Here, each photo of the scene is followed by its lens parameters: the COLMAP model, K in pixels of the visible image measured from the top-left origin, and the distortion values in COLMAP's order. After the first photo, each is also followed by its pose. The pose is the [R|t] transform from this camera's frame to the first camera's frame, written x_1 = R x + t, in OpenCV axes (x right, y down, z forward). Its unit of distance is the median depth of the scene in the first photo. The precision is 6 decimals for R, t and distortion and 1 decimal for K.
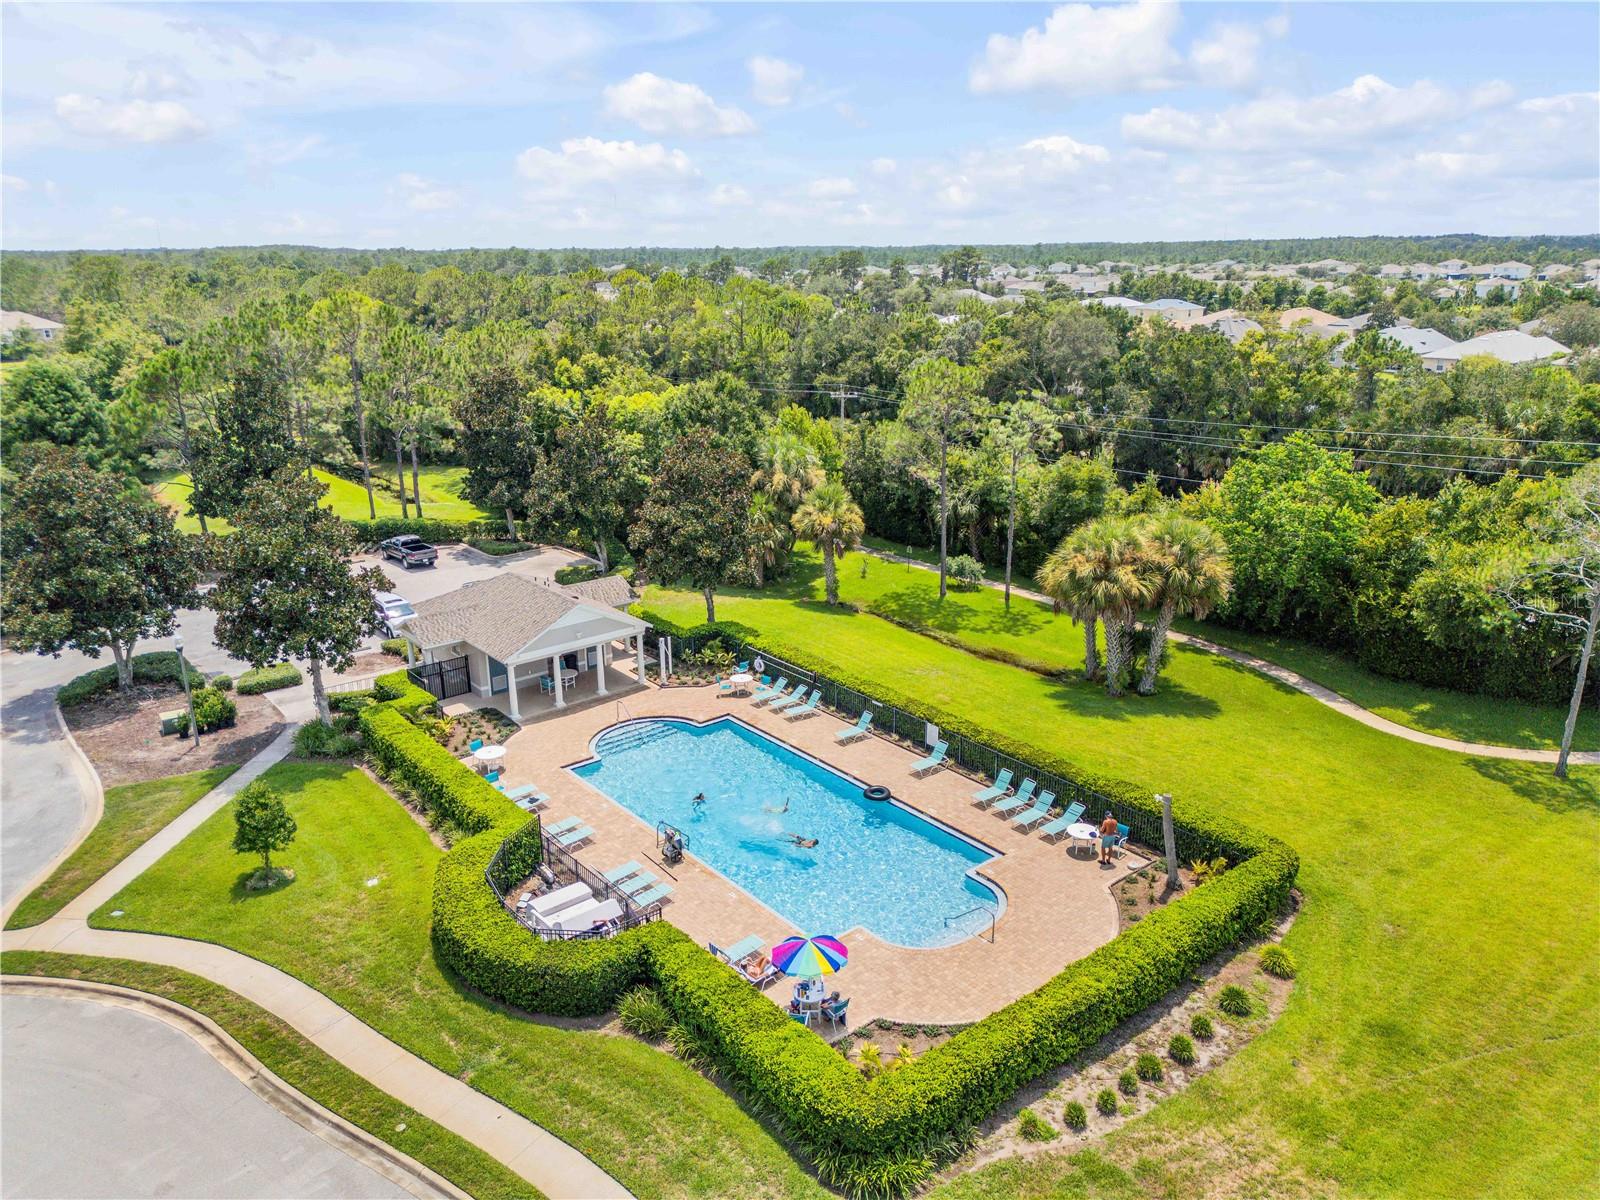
lens RADIAL K [[1120.6, 0, 796.2], [0, 1120.6, 602.0], [0, 0, 1]] dist [0.077354, -0.085988]
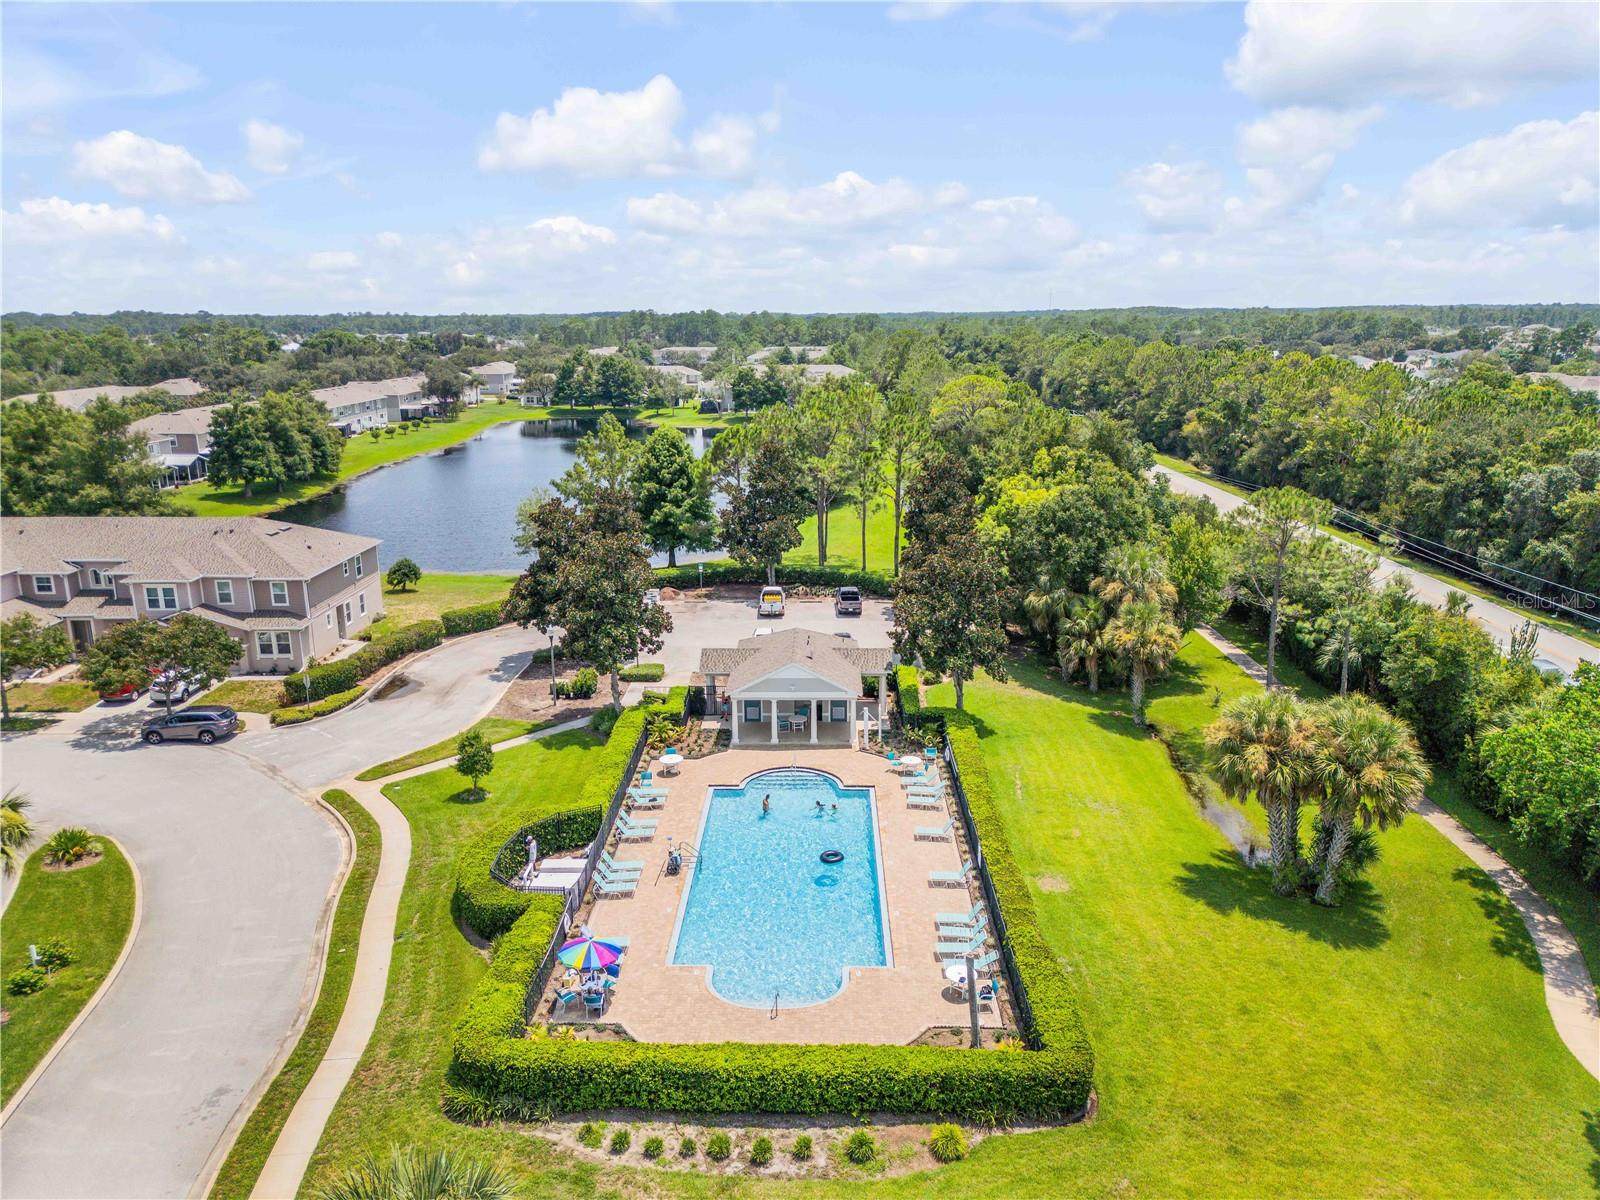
lens RADIAL K [[1120.6, 0, 796.2], [0, 1120.6, 602.0], [0, 0, 1]] dist [0.077354, -0.085988]
pose [[0.755631, 0.164244, -0.634071, 0.615258], [-0.193640, 0.980796, 0.023293, -0.099767], [0.625720, 0.105181, 0.772924, 0.076214]]
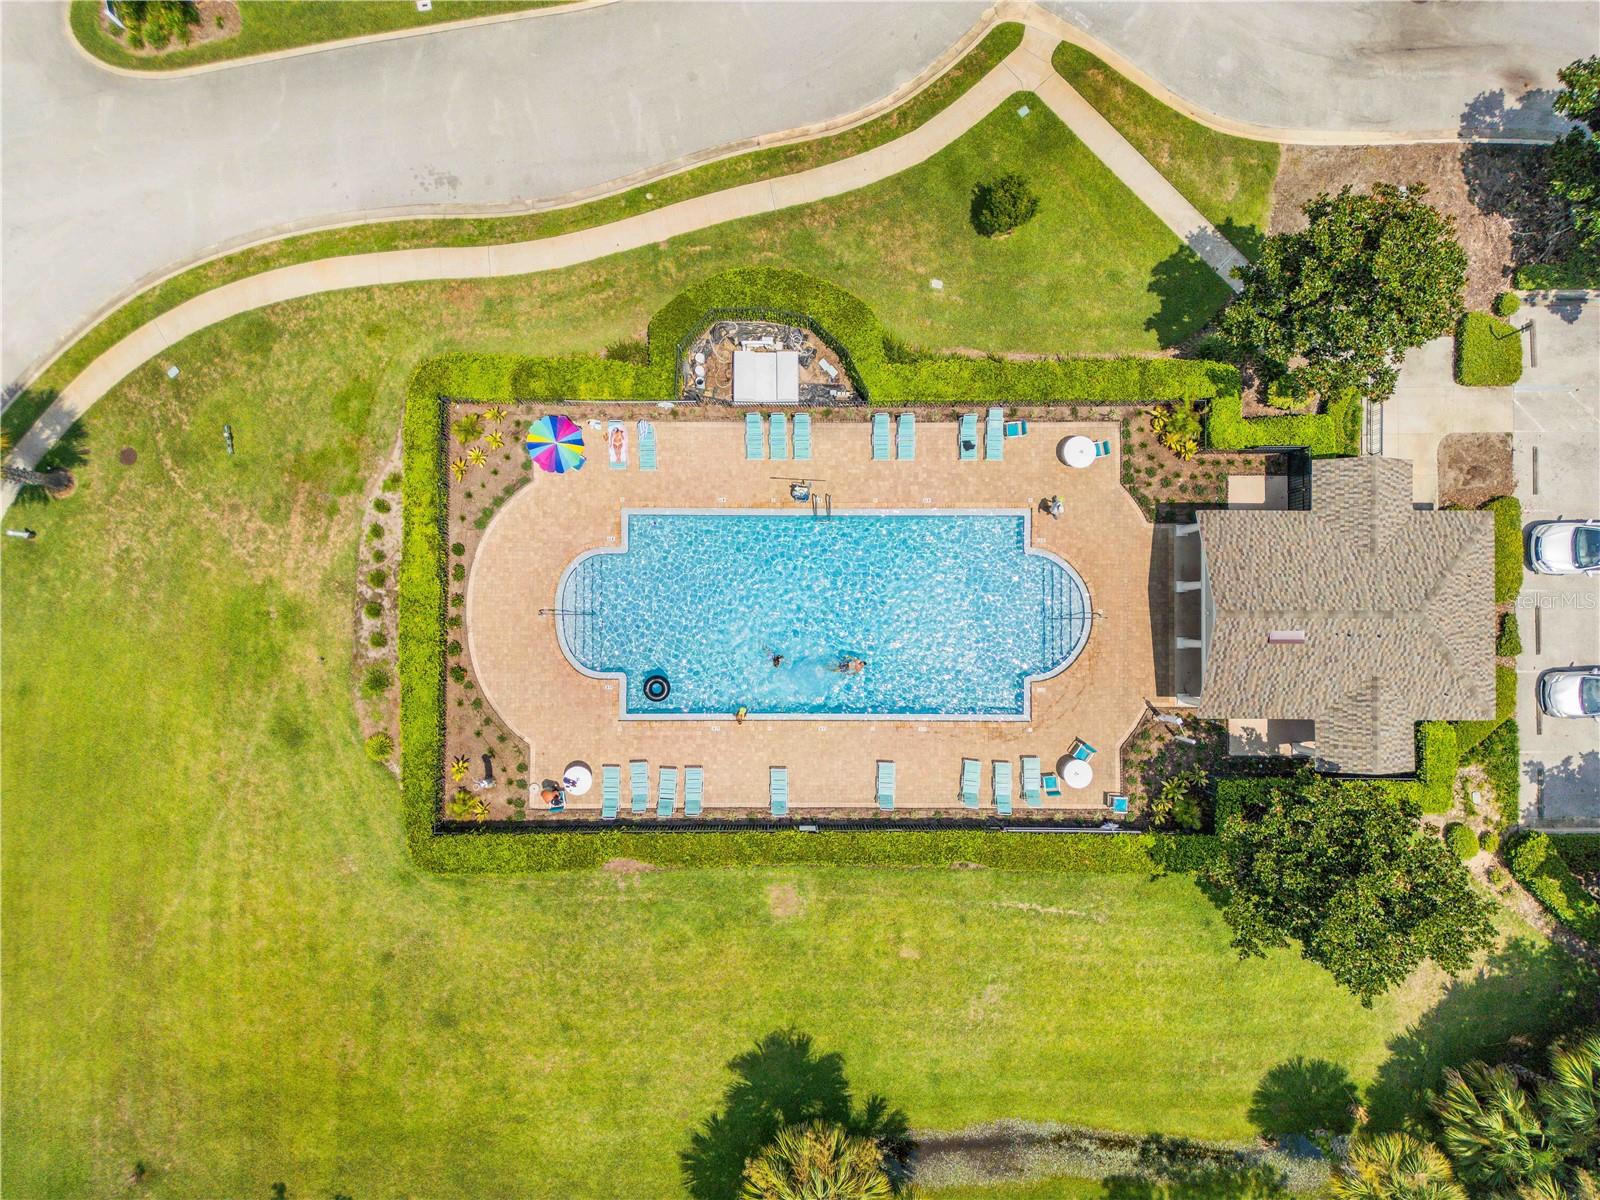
lens RADIAL K [[1120.6, 0, 796.2], [0, 1120.6, 602.0], [0, 0, 1]] dist [0.077354, -0.085988]
pose [[-0.636587, 0.770902, -0.021599, 0.003877], [-0.238222, -0.169925, 0.956230, -0.742297], [0.733489, 0.613869, 0.291818, 0.612967]]
